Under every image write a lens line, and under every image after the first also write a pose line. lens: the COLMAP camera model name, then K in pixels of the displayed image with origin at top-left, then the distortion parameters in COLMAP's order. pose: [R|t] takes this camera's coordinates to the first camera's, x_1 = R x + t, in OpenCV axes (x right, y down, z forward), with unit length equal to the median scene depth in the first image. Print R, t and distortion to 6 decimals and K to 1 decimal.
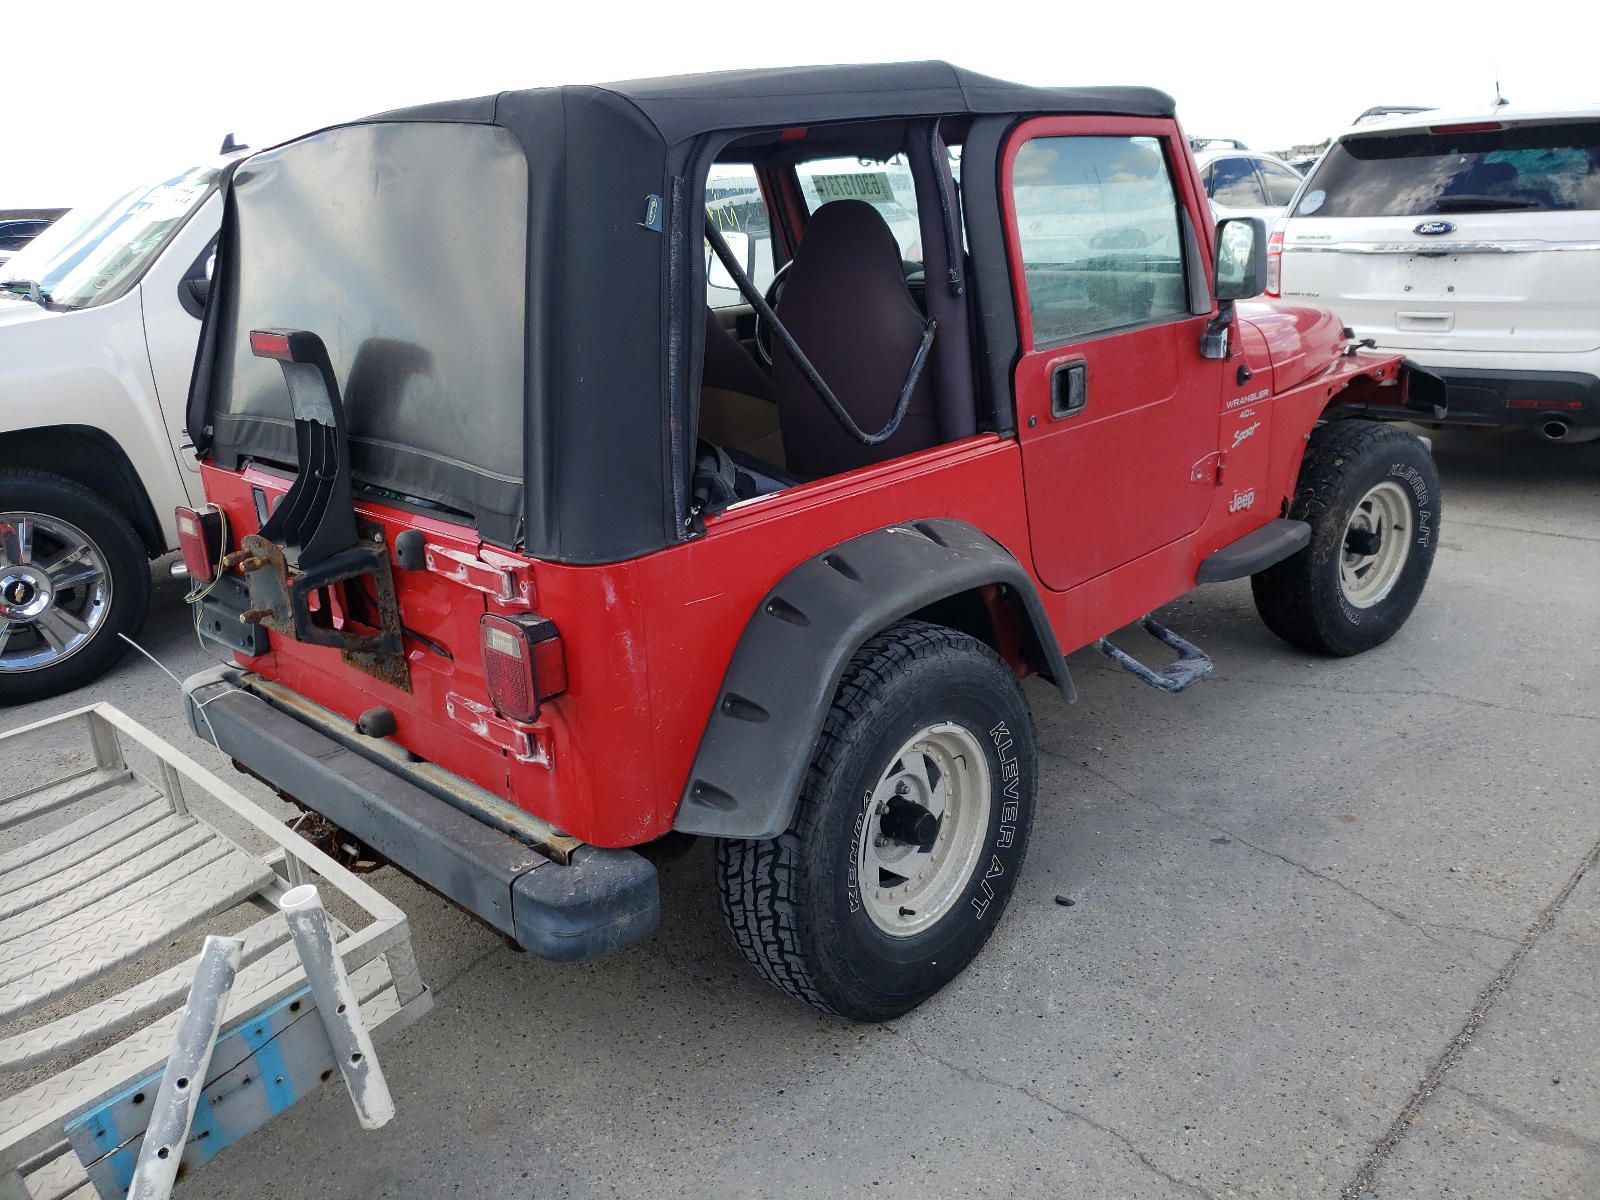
lens RADIAL K [[1234.2, 0, 802.7], [0, 1234.2, 605.9], [0, 0, 1]] dist [0.000885, 0.005908]
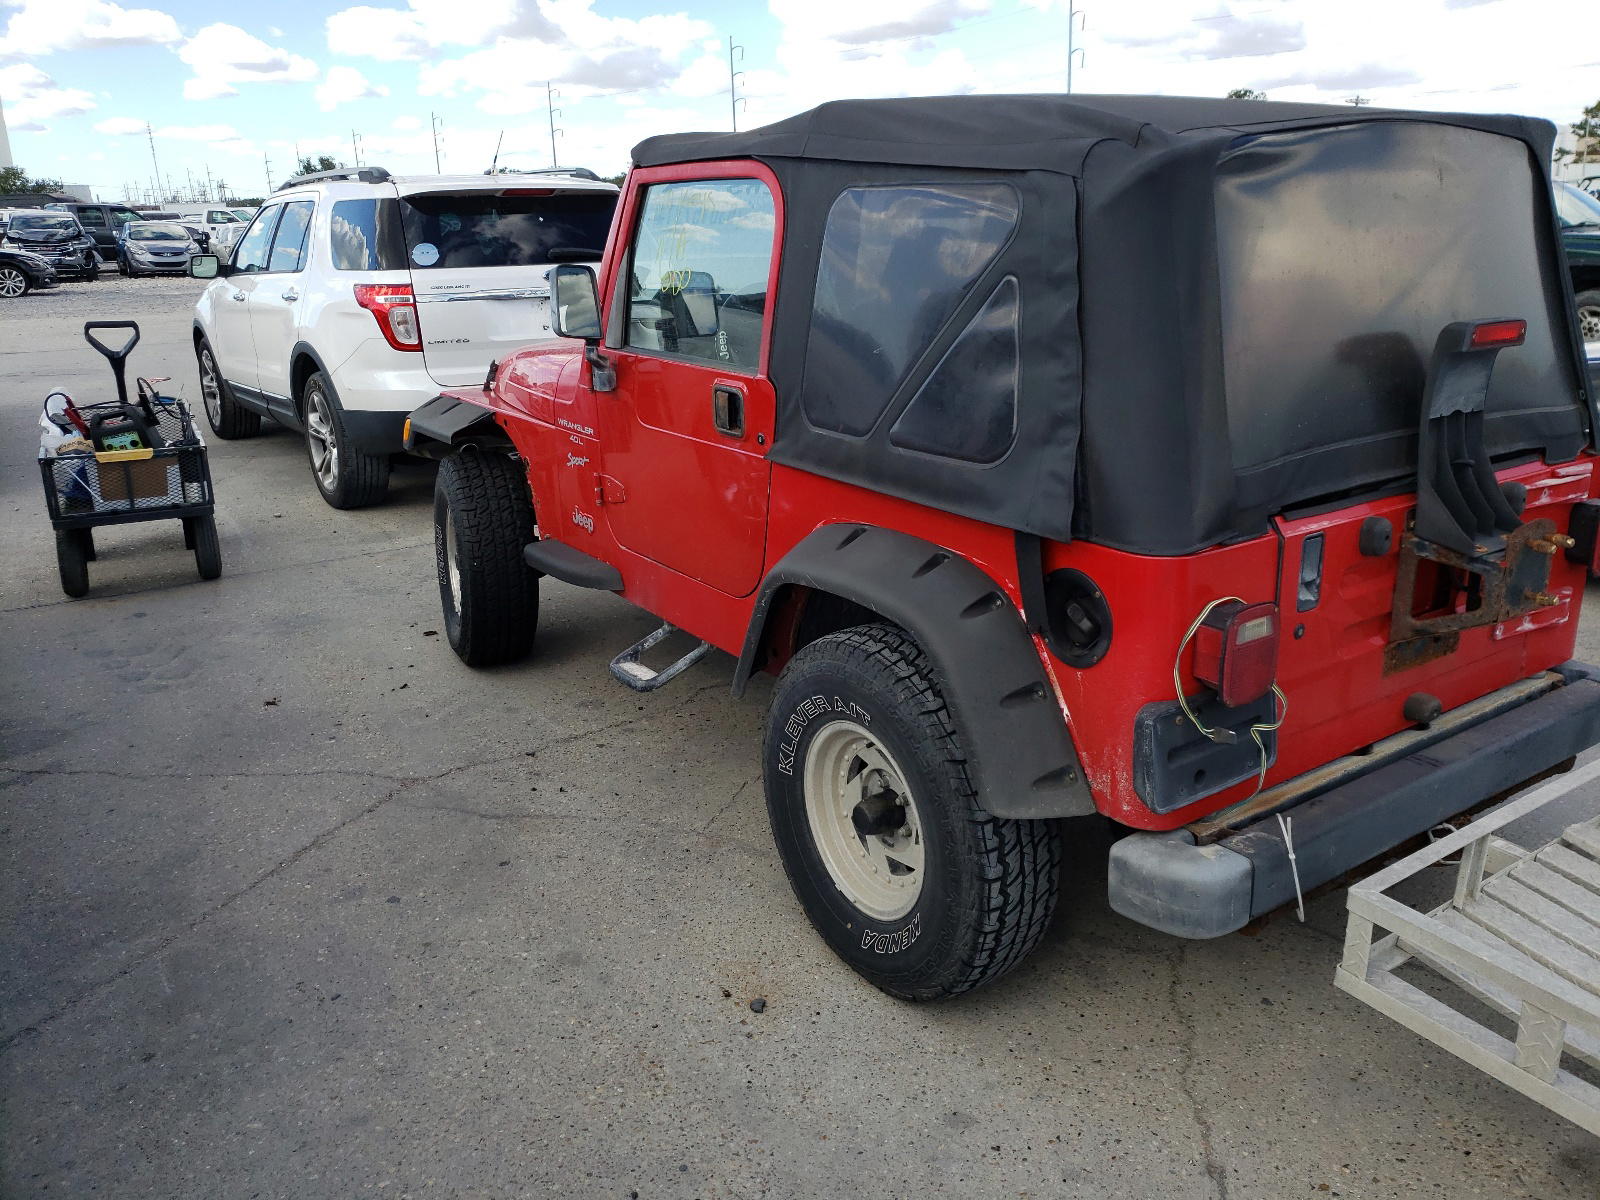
lens RADIAL K [[1234.2, 0, 798.7], [0, 1234.2, 593.0], [0, 0, 1]] dist [0.000885, 0.005908]
pose [[0.208369, -0.248314, 0.946003, -1.090648], [0.319775, 0.931372, 0.174039, -0.261994], [-0.924298, 0.266244, 0.273474, 0.922105]]
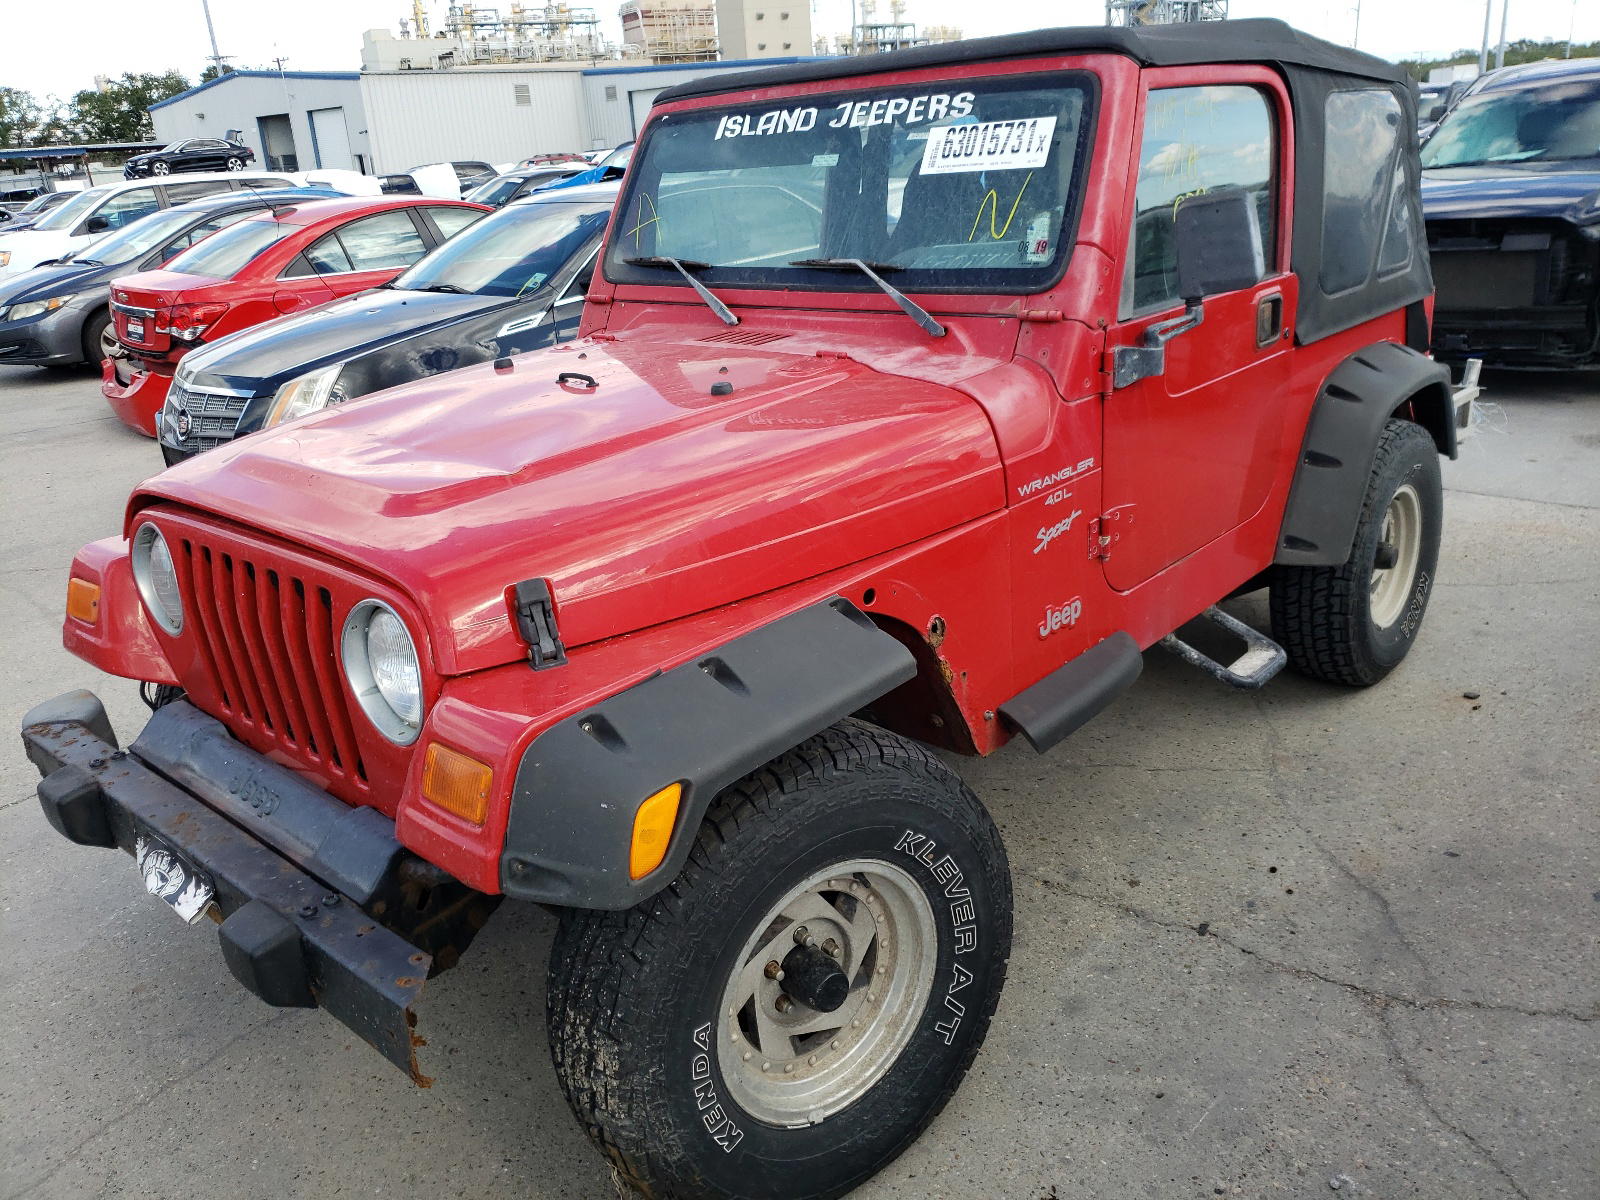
lens RADIAL K [[1234.2, 0, 806.0], [0, 1234.2, 606.8], [0, 0, 1]] dist [0.000885, 0.005908]
pose [[-0.989332, 0.142063, 0.032254, 0.779239], [0.131681, 0.777383, 0.615091, -0.909825], [0.062308, 0.612776, -0.787797, 2.584848]]
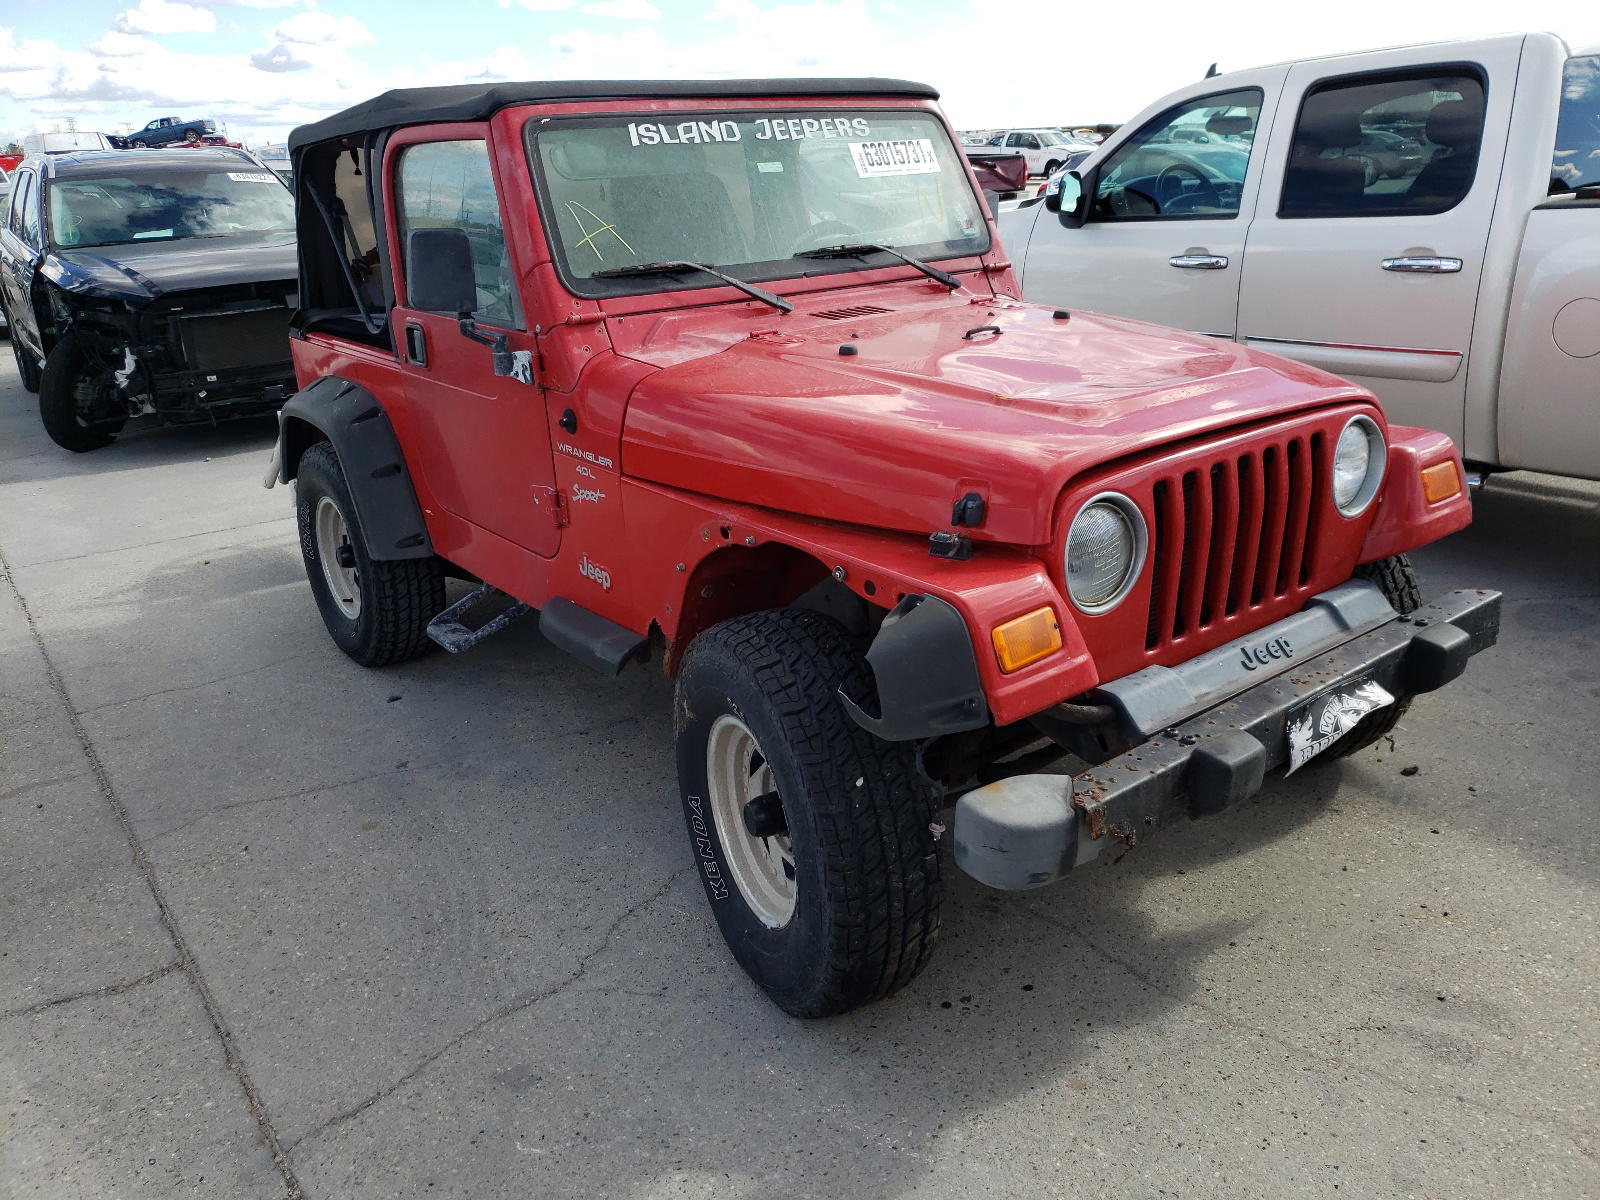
lens RADIAL K [[1234.2, 0, 809.2], [0, 1234.2, 592.2], [0, 0, 1]] dist [0.000885, 0.005908]
pose [[-0.134644, 0.410416, -0.901903, 1.764639], [-0.250902, 0.866409, 0.431721, -0.760944], [0.958603, 0.284418, -0.013683, 1.862866]]
